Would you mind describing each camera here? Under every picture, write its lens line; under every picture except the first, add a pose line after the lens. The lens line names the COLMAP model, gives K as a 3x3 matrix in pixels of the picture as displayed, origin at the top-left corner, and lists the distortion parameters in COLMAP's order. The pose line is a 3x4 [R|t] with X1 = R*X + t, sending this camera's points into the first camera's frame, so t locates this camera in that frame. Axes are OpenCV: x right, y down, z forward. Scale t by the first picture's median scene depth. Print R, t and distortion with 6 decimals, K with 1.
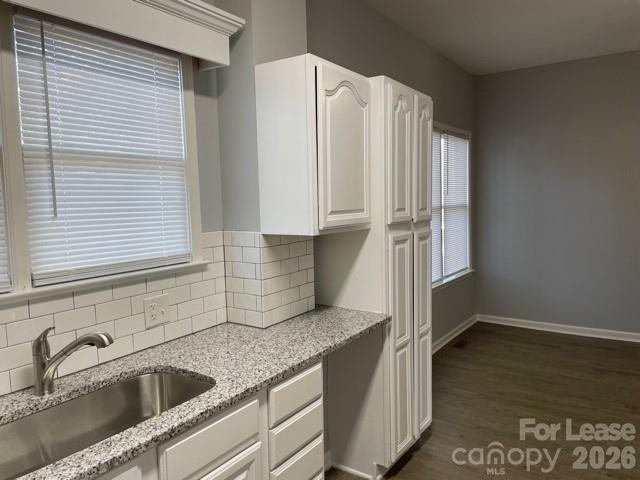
lens RADIAL K [[476.7, 0, 321.4], [0, 476.7, 236.2], [0, 0, 1]] dist [0.097871, -0.141275]
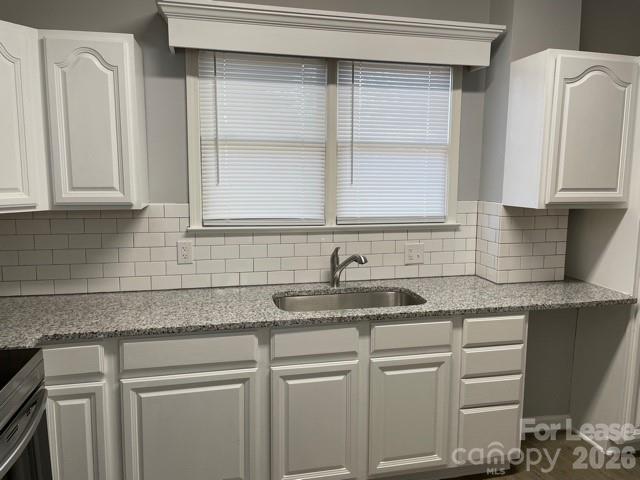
lens RADIAL K [[476.7, 0, 321.4], [0, 476.7, 236.2], [0, 0, 1]] dist [0.097871, -0.141275]
pose [[0.726977, 0.115029, -0.676958, 0.387646], [-0.079293, 0.993337, 0.083636, 0.008248], [0.682068, -0.007123, 0.731254, -0.199193]]
